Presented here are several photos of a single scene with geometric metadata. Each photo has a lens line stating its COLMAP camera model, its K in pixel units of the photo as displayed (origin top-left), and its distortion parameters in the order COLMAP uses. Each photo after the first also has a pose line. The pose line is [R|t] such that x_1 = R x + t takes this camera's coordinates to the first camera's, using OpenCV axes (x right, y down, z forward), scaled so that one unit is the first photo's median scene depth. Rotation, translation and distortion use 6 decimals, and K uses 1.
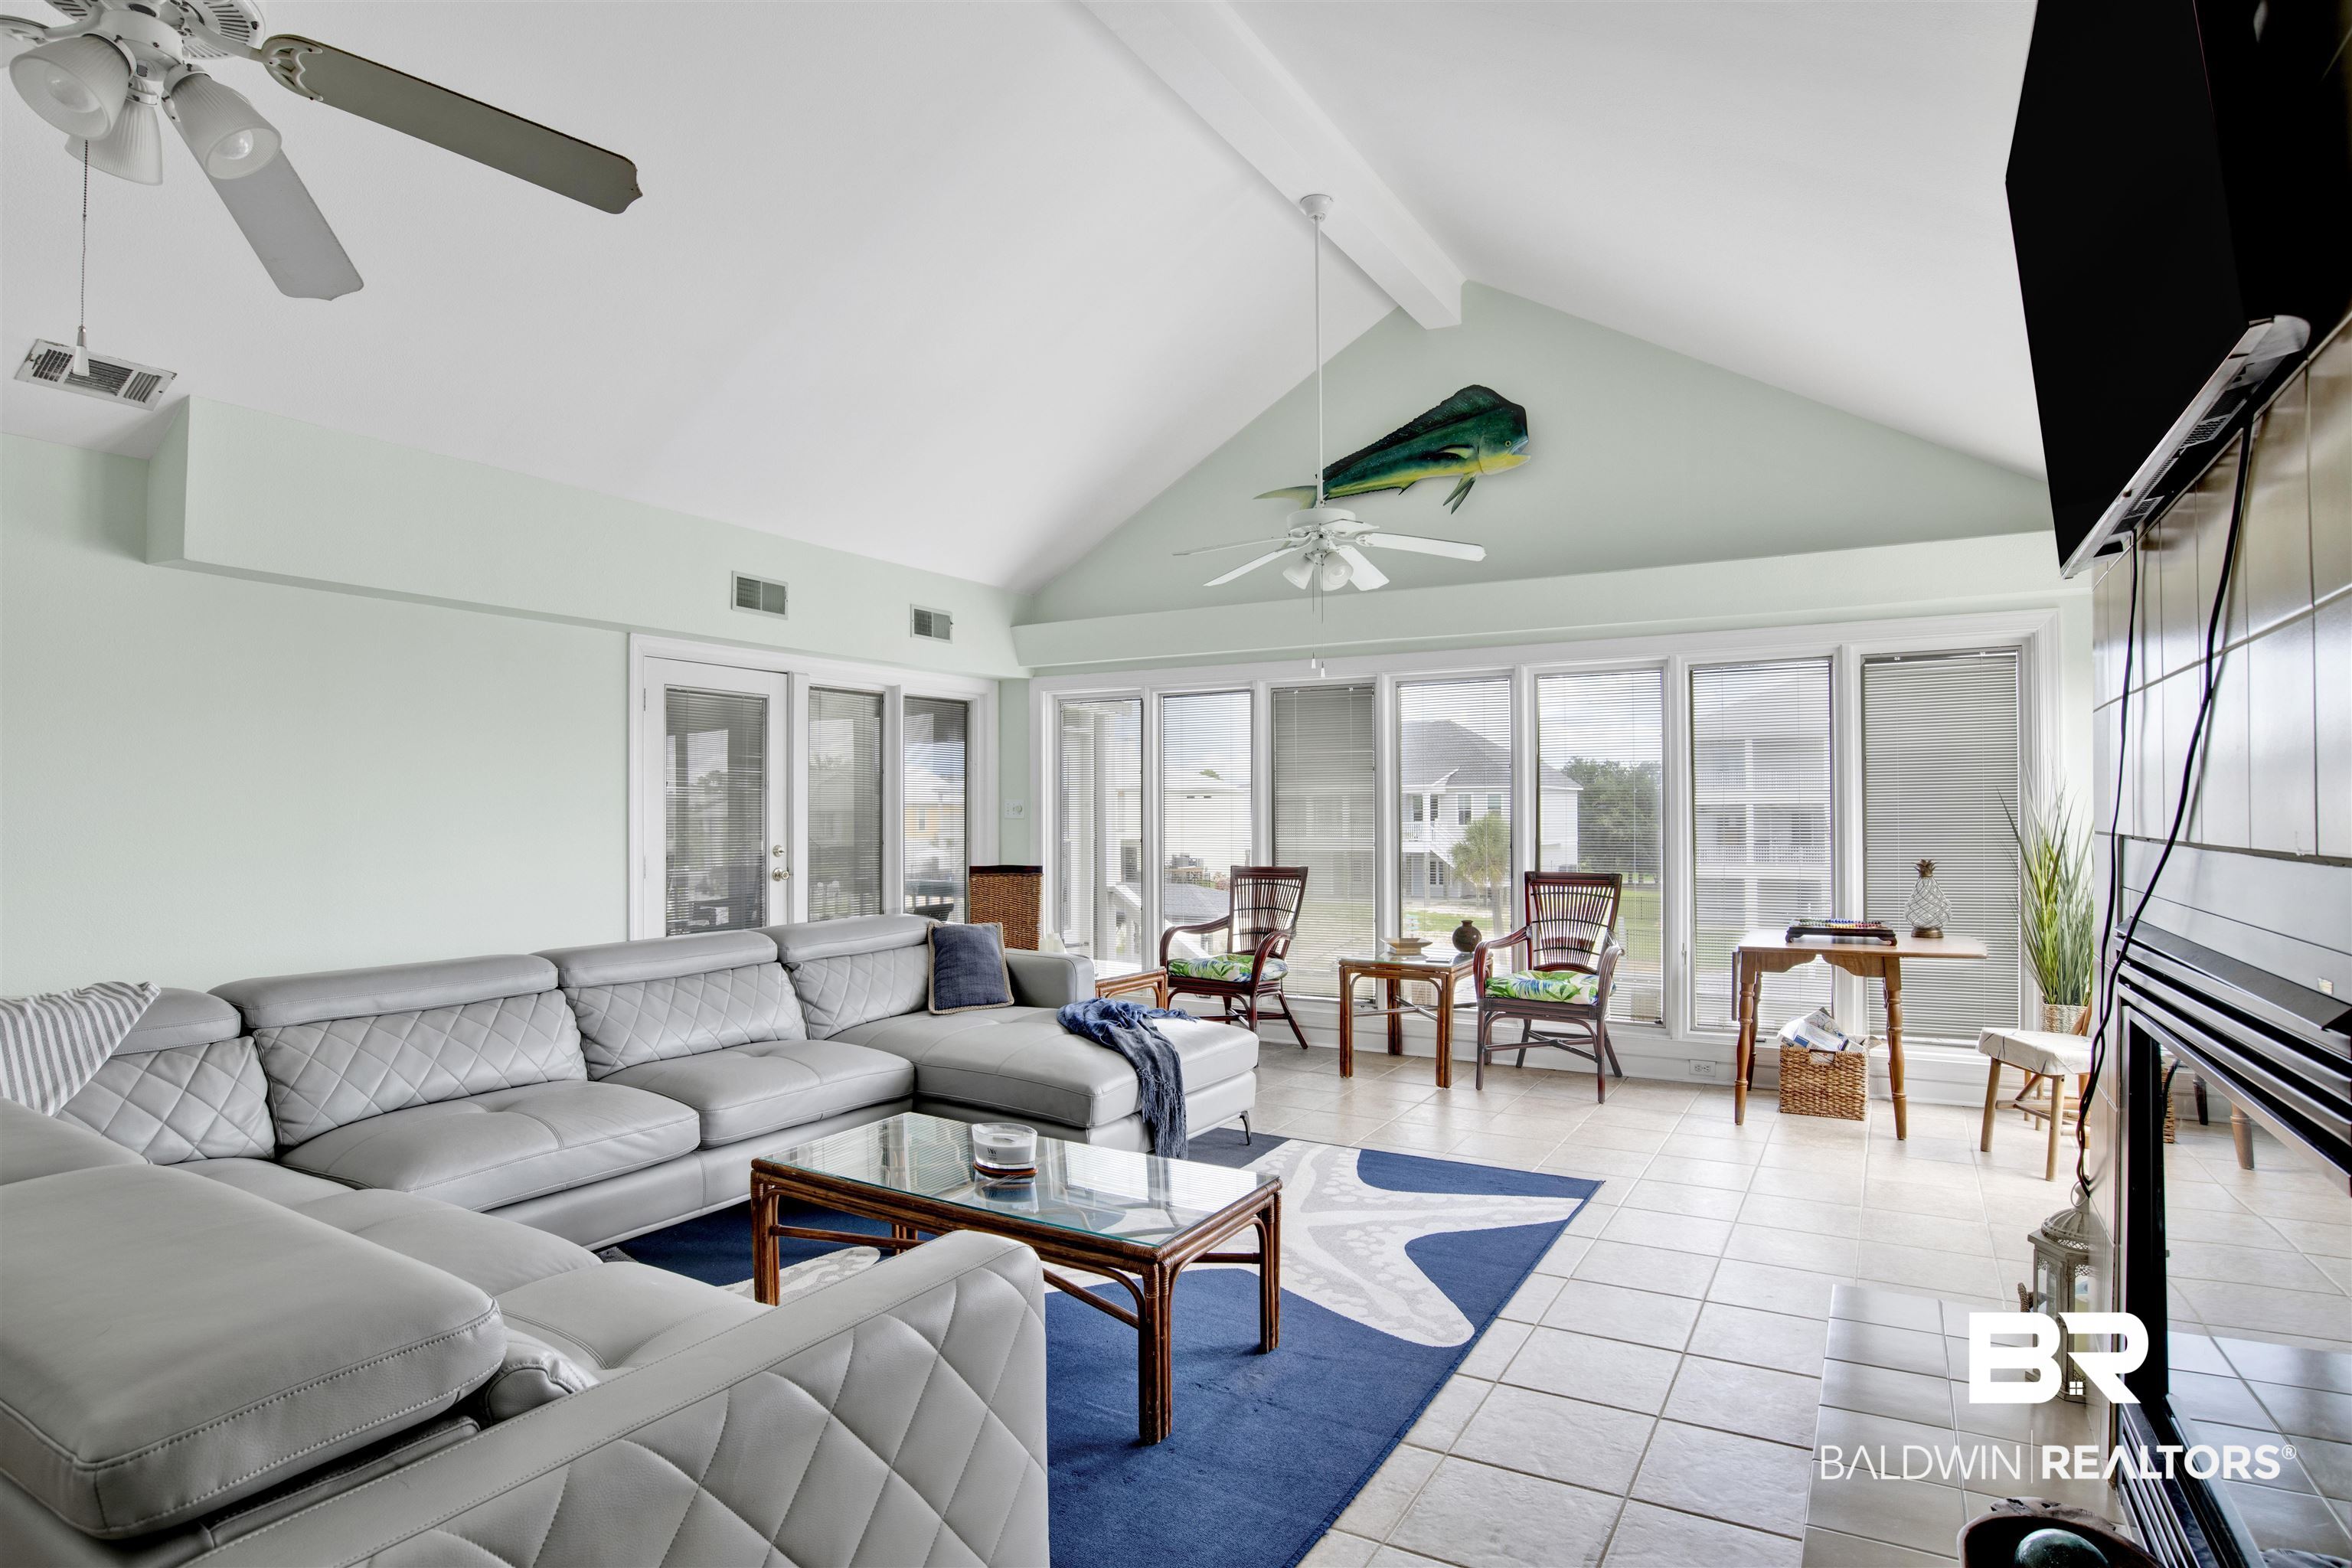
lens RADIAL K [[1297.6, 0, 1175.6], [0, 1297.6, 803.1], [0, 0, 1]] dist [-0.000858, 0.001108]
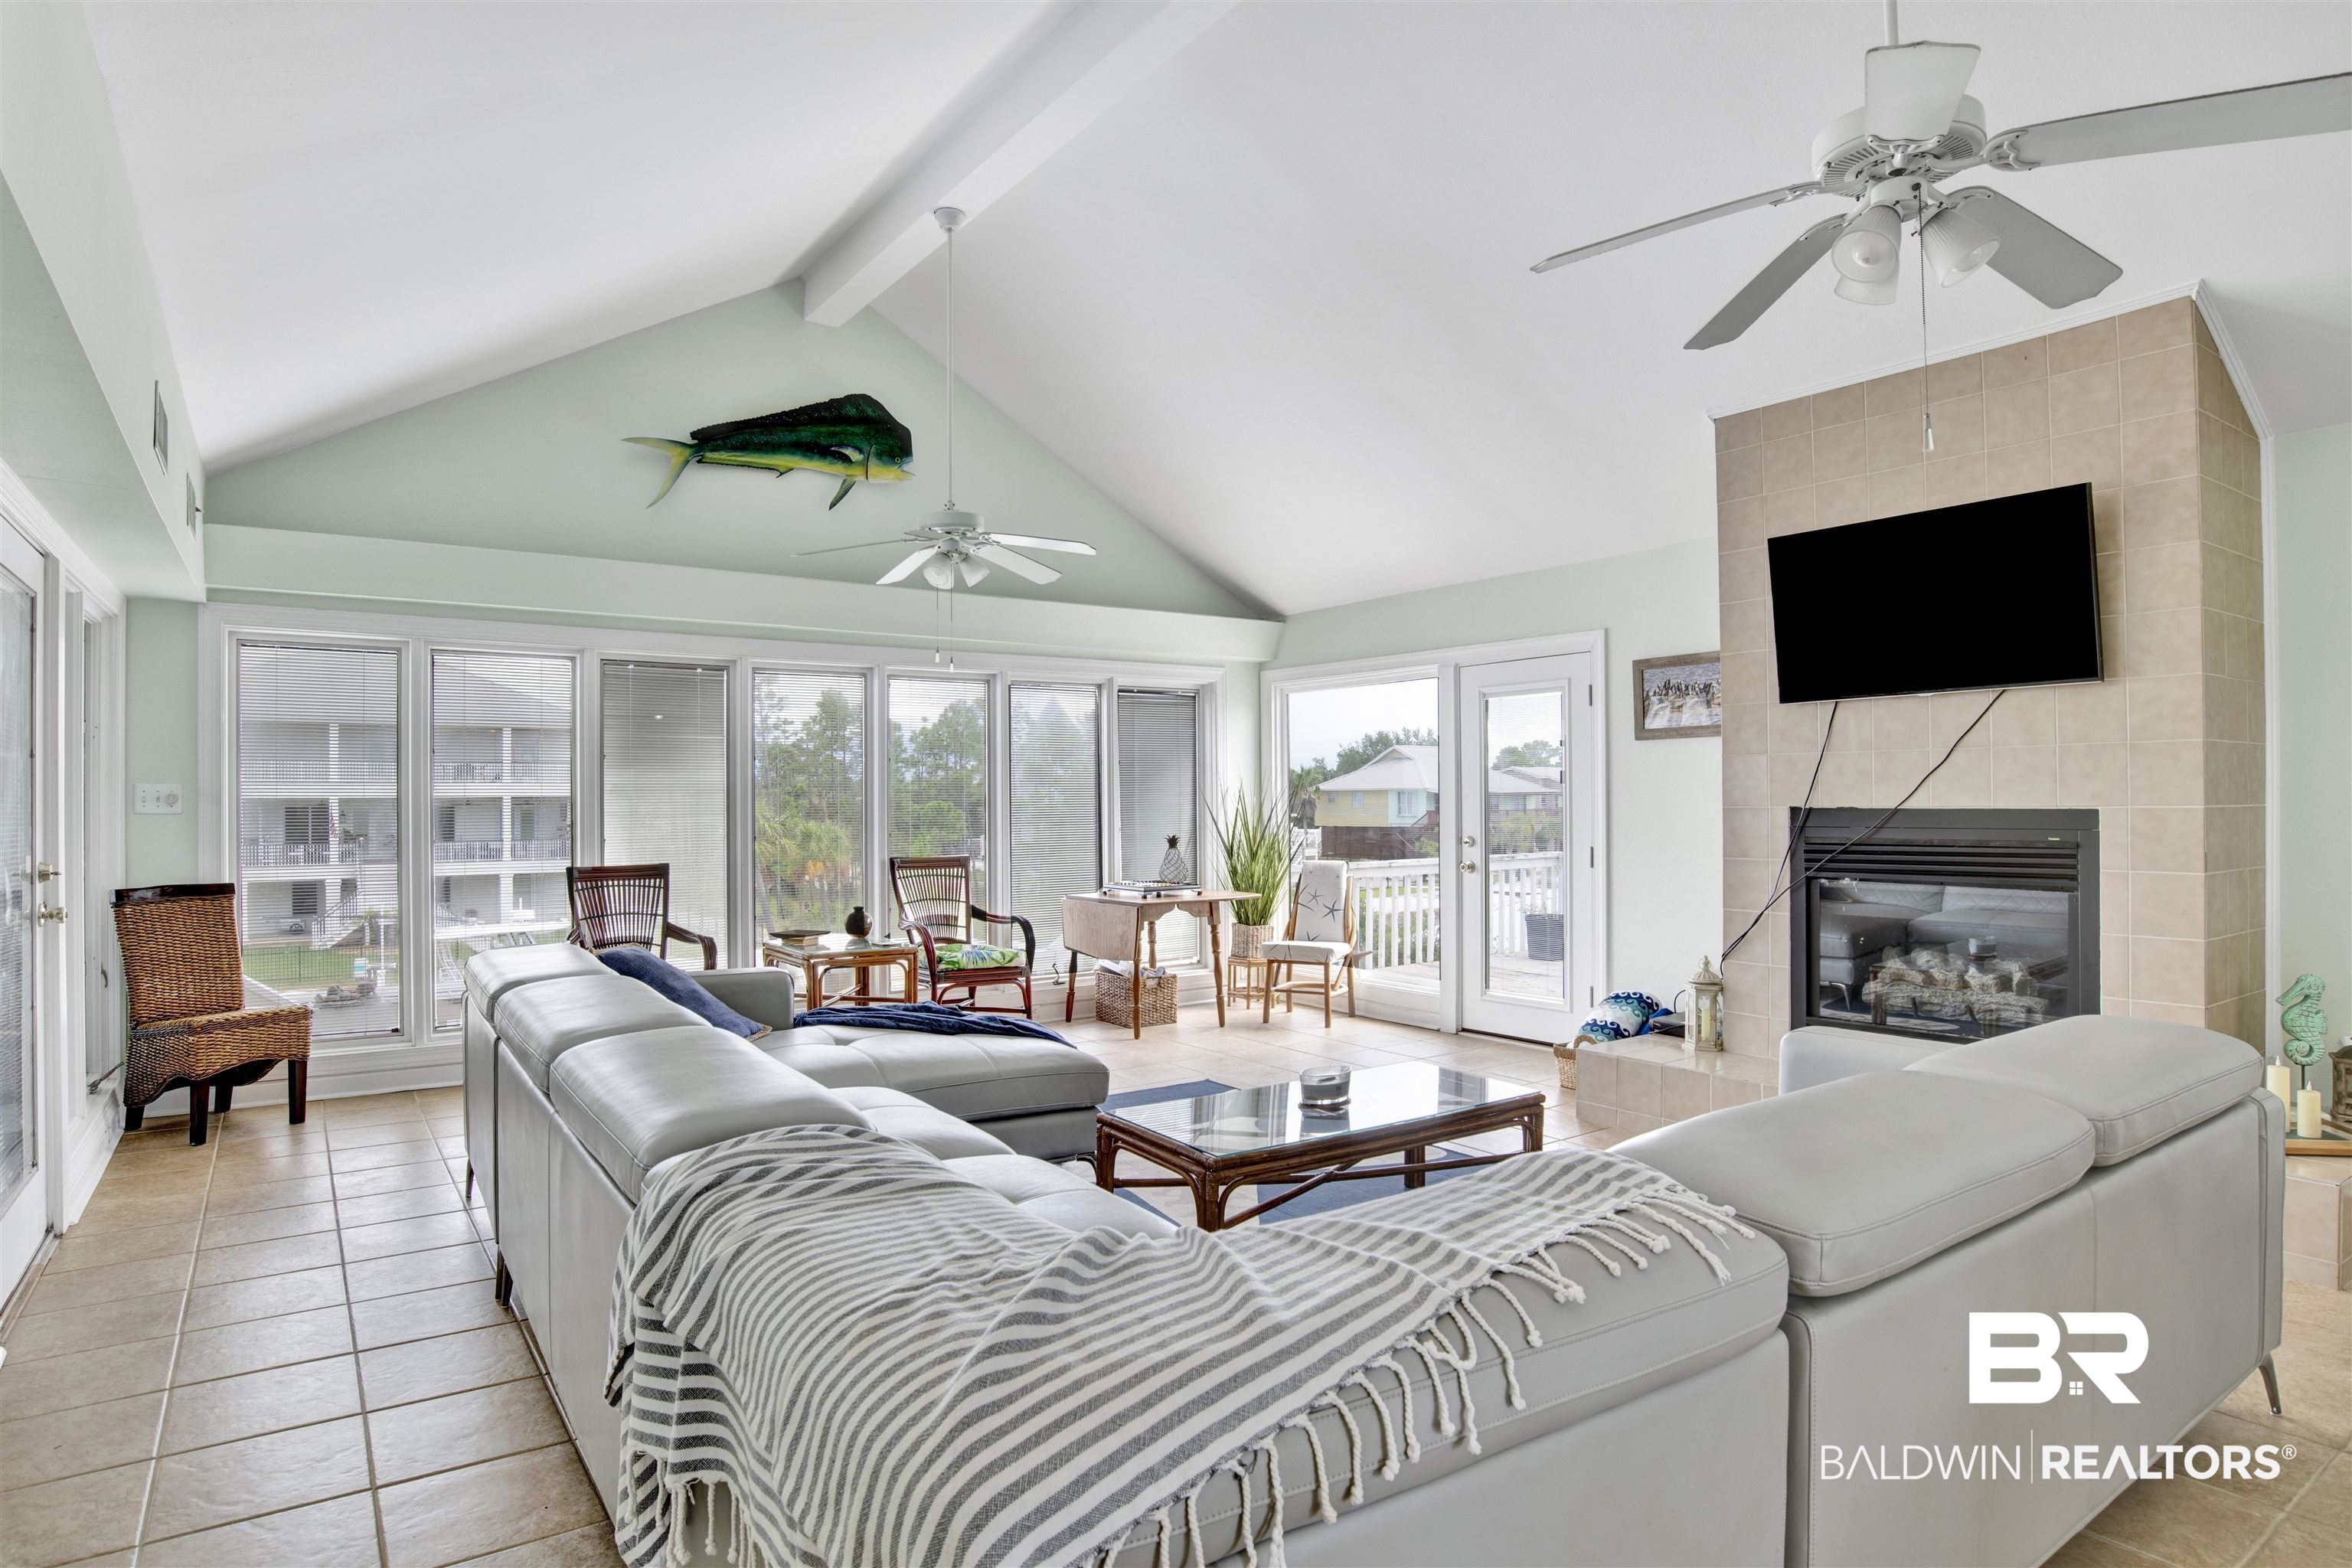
lens RADIAL K [[1337.6, 0, 1169.2], [0, 1337.6, 784.1], [0, 0, 1]] dist [-0.002018, 0.000283]
pose [[0.426803, 0.013278, 0.904247, -0.632456], [-0.002978, 0.999907, -0.013277, 0.005757], [-0.904340, 0.002974, 0.426803, 0.315314]]
